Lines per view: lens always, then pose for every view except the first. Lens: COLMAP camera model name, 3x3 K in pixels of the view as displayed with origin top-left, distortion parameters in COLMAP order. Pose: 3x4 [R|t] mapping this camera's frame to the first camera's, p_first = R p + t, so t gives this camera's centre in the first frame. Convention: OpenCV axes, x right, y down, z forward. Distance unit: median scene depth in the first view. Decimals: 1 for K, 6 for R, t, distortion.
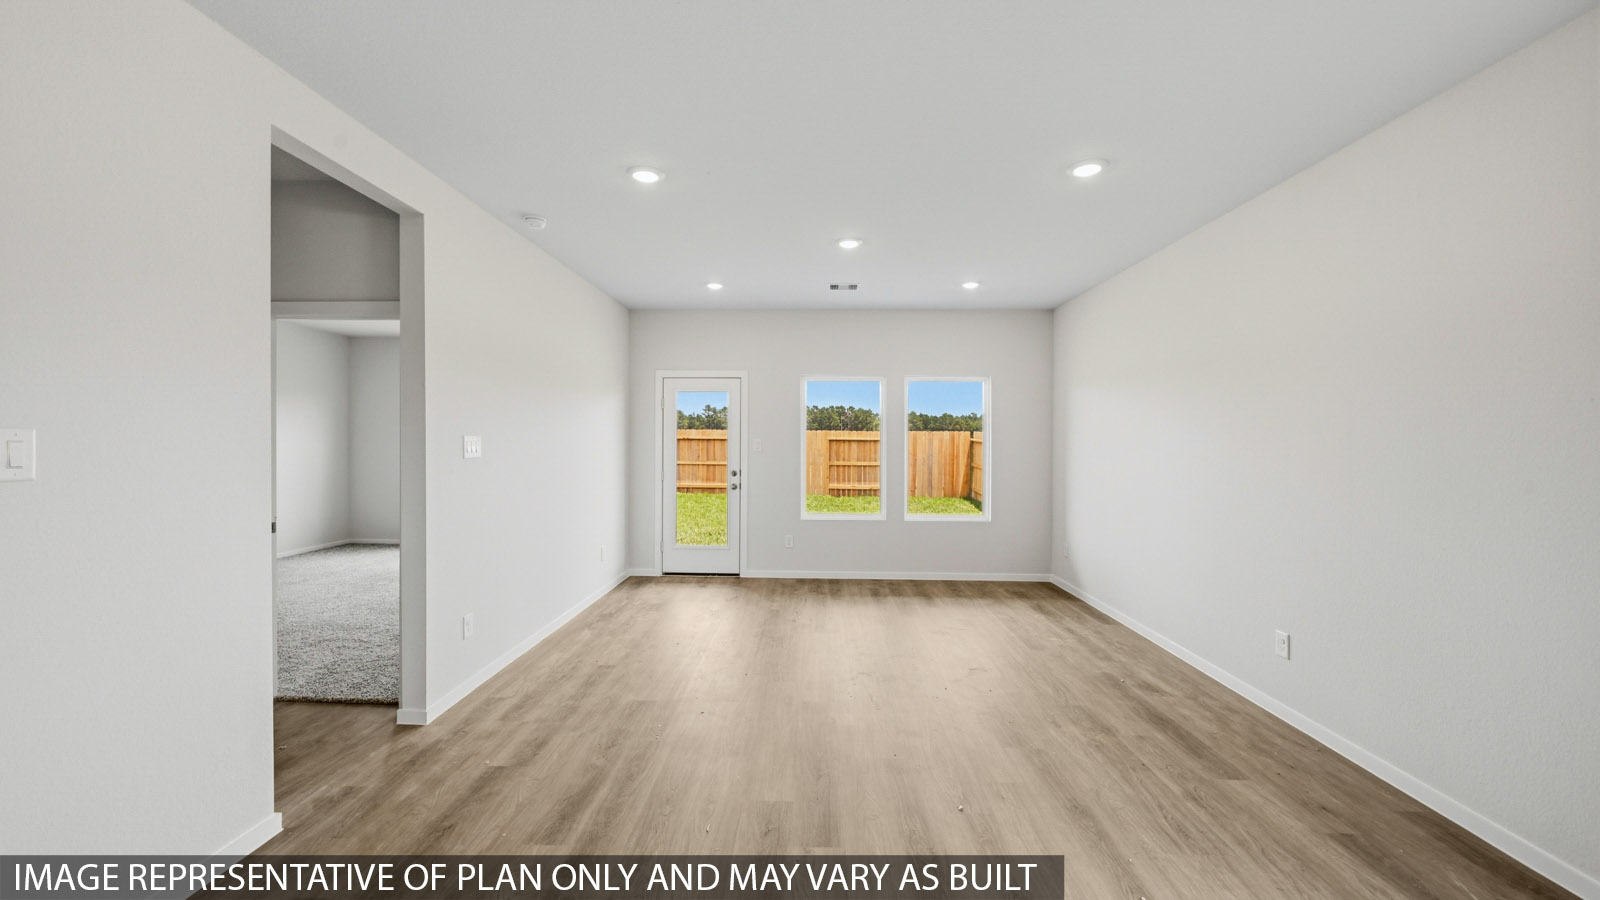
lens RADIAL K [[629.5, 0, 795.0], [0, 629.5, 450.4], [0, 0, 1]] dist [-0.000720, -0.000143]
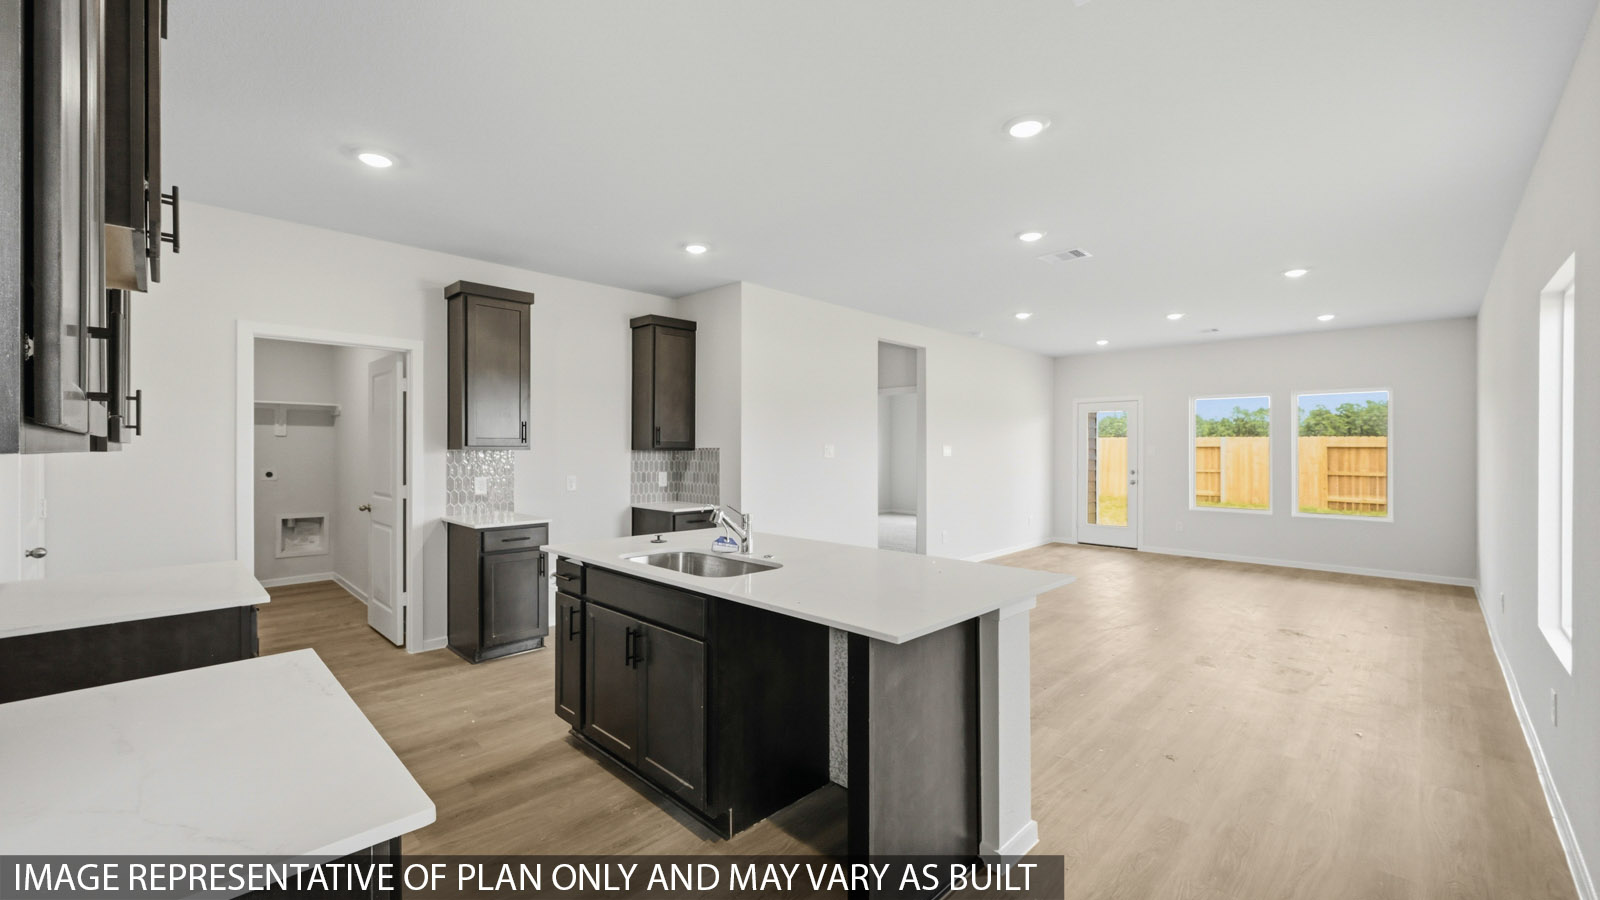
lens RADIAL K [[629.5, 0, 795.0], [0, 629.5, 450.4], [0, 0, 1]] dist [-0.000720, -0.000143]
pose [[0.729373, -0.003465, -0.684108, 0.293727], [-0.006717, 0.999903, -0.012225, 0.010997], [0.684084, 0.013511, 0.729278, -0.463444]]
